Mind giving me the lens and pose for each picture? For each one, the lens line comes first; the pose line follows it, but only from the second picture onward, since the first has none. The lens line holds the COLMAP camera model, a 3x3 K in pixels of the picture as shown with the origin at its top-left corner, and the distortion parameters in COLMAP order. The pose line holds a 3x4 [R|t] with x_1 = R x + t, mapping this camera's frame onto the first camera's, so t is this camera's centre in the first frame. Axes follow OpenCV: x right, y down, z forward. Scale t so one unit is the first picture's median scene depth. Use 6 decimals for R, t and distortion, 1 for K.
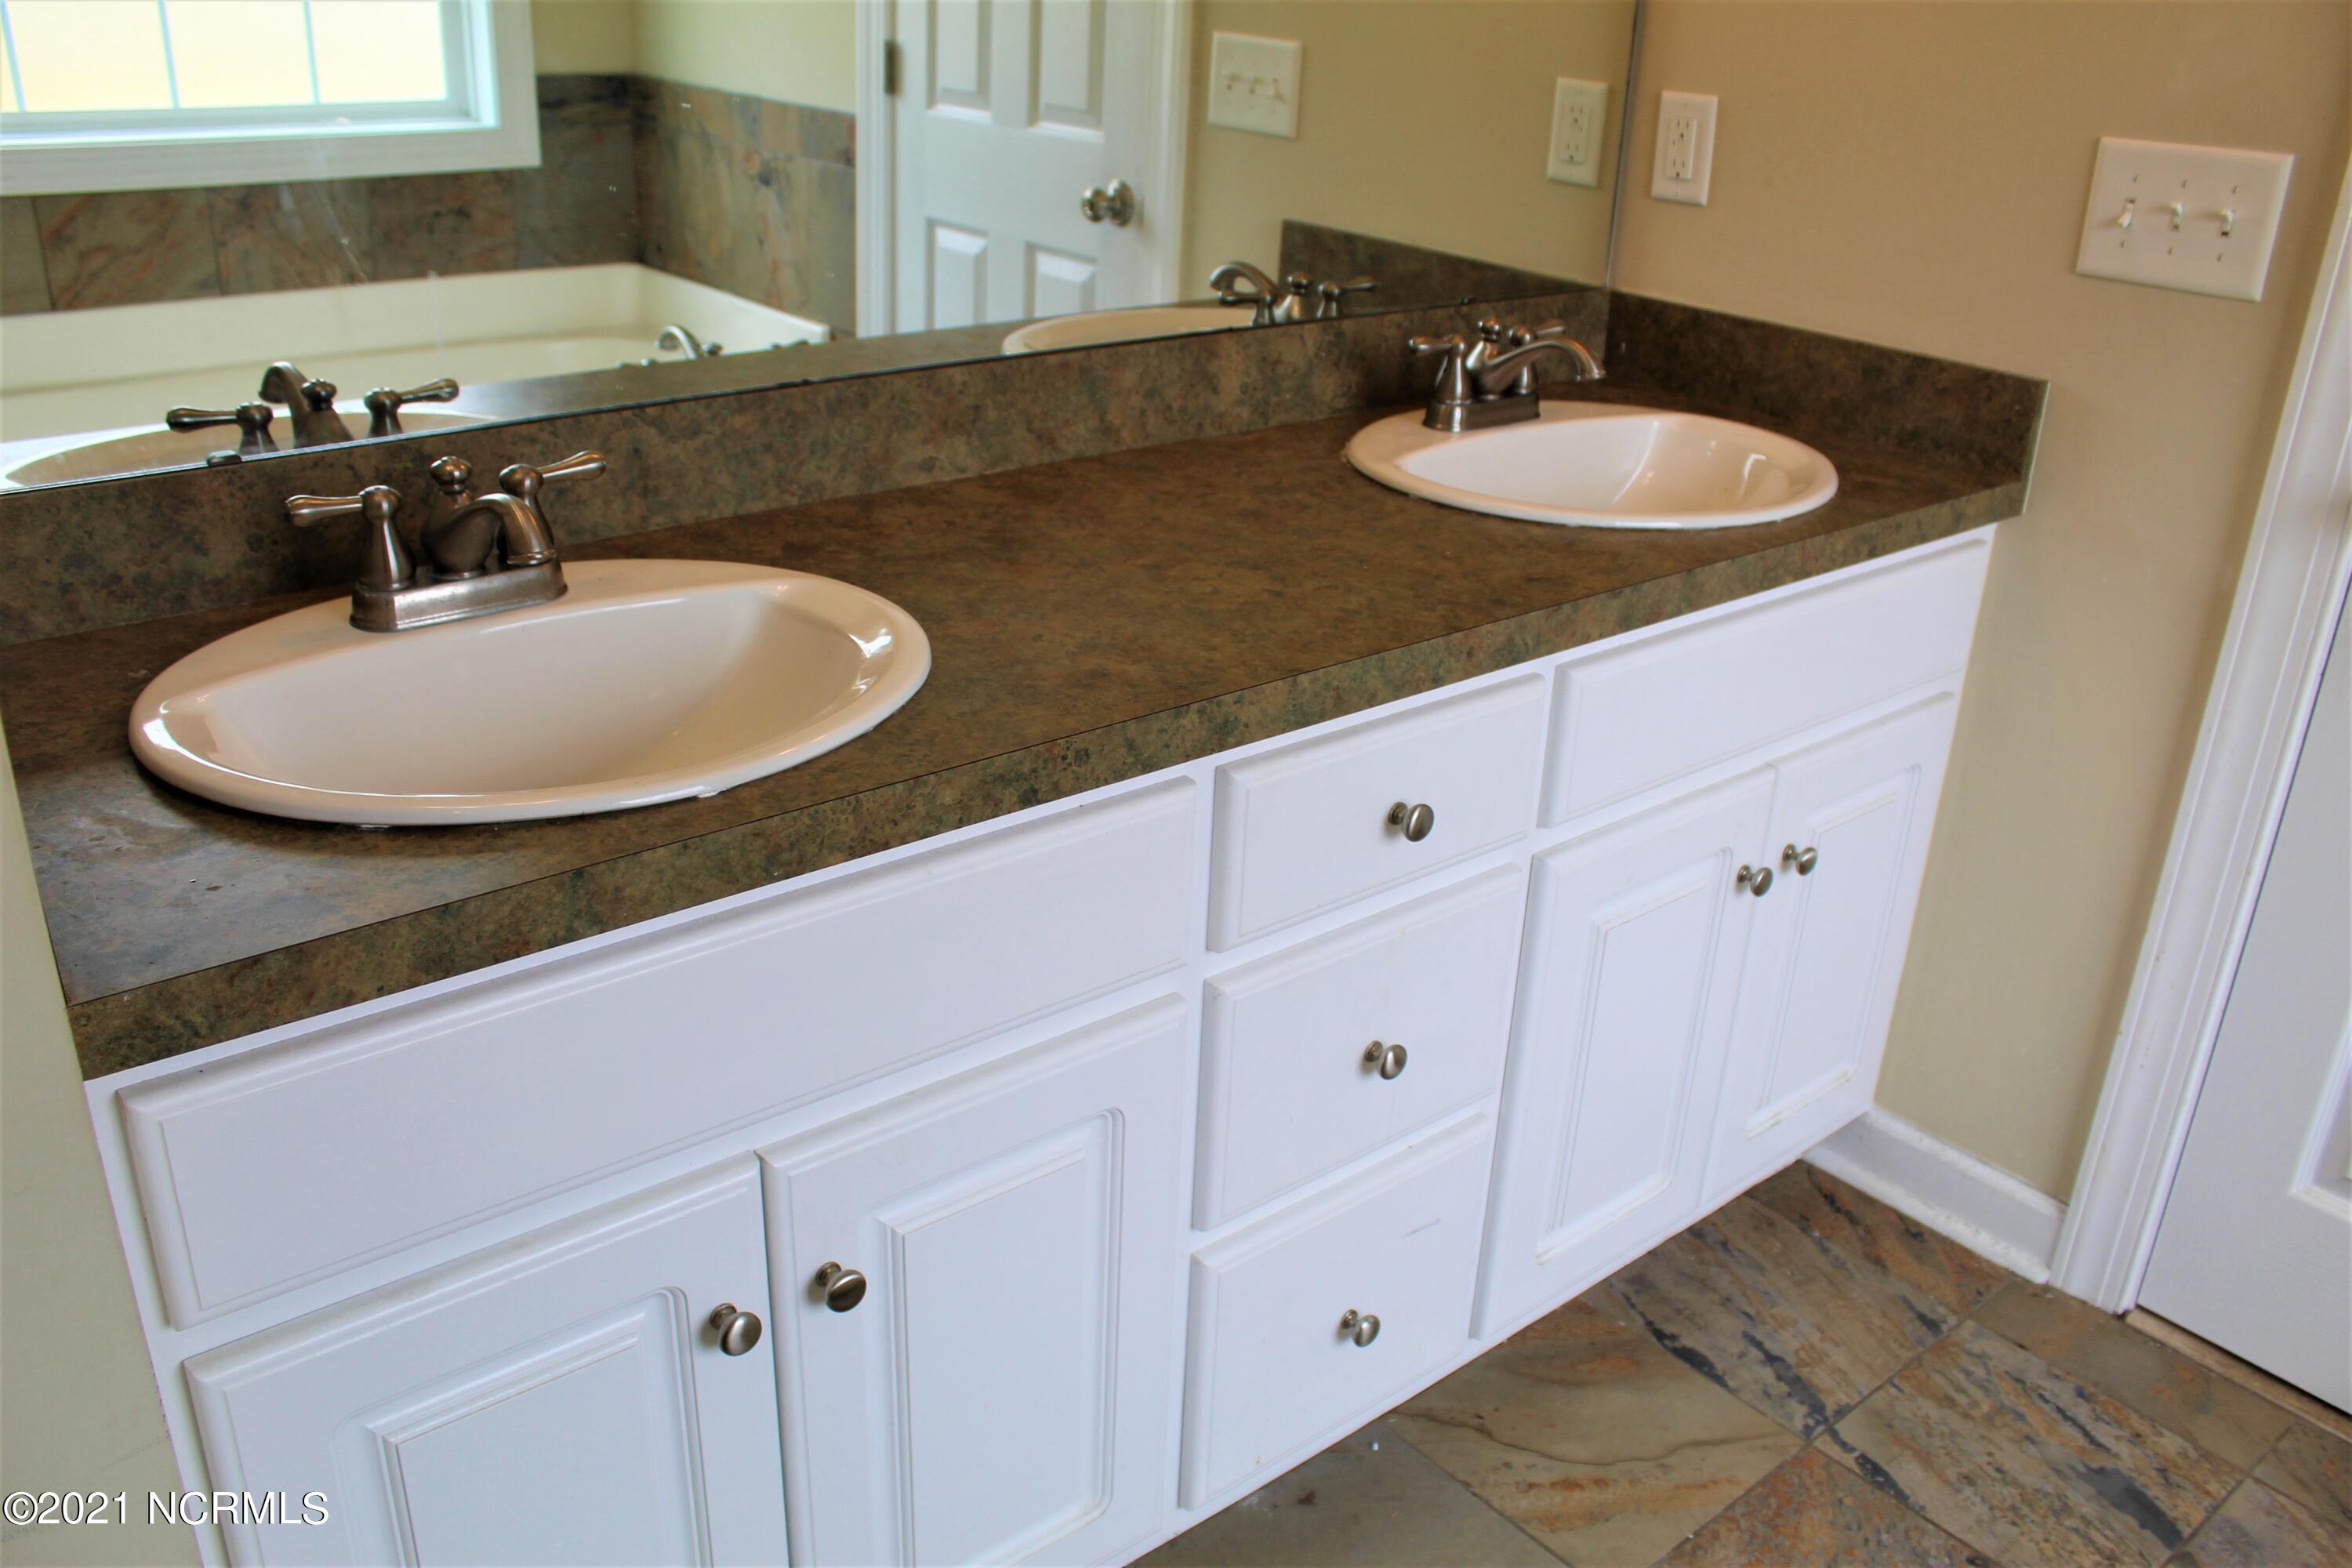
lens RADIAL K [[1954.0, 0, 1169.9], [0, 1954.0, 782.4], [0, 0, 1]] dist [-0.166169, 0.143342]
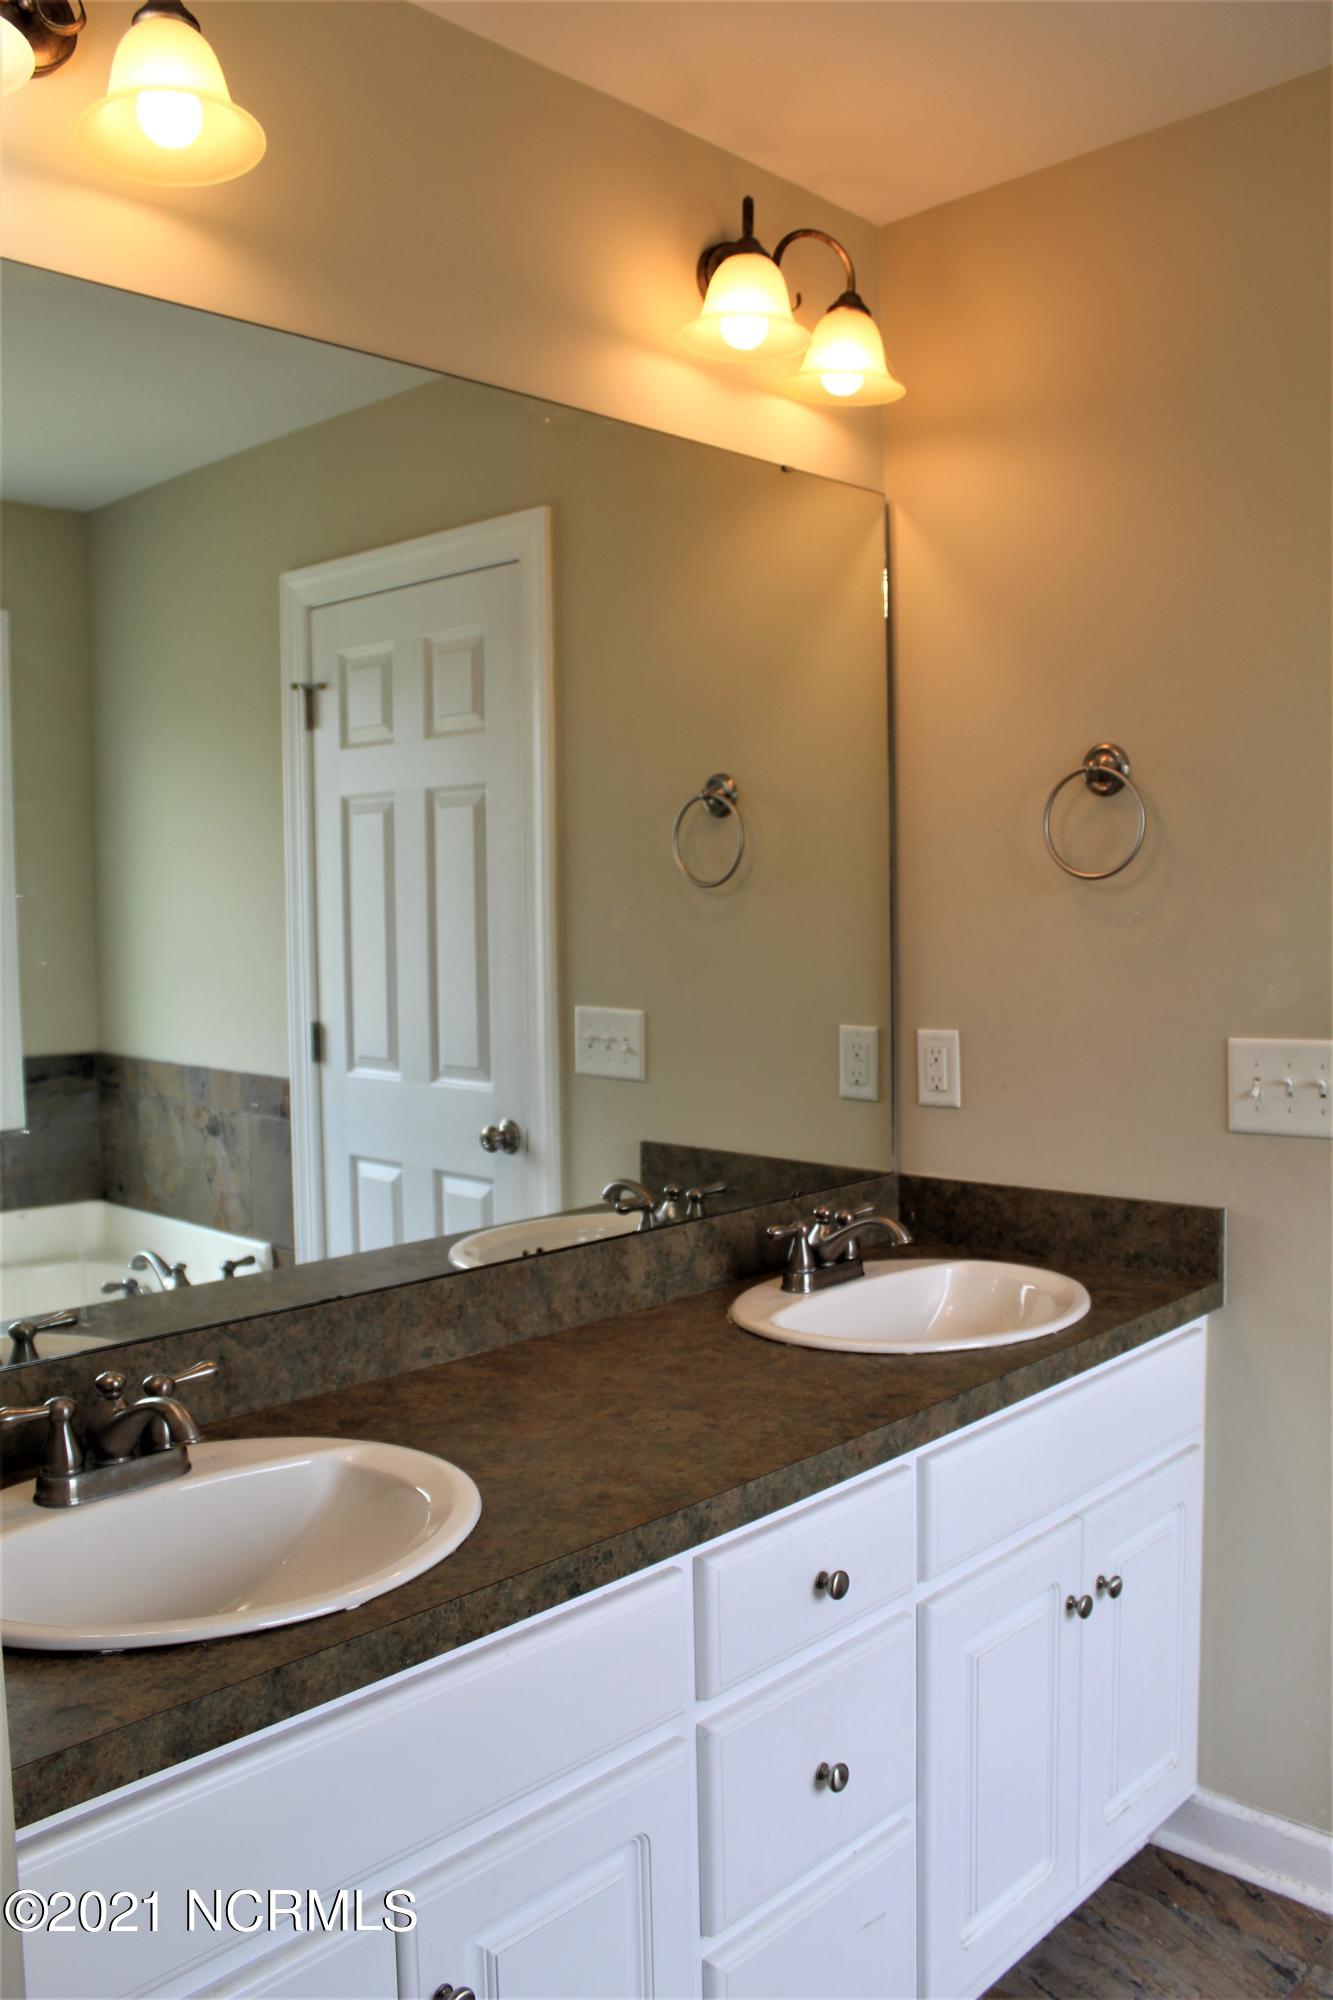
lens RADIAL K [[1661.5, 0, 662.6], [0, 1661.5, 999.9], [0, 0, 1]] dist [-0.166169, 0.143342]
pose [[0.991137, -0.067161, 0.114618, -0.076489], [0.102810, 0.934192, -0.341637, 0.011755], [-0.084131, 0.350393, 0.932817, -0.145611]]
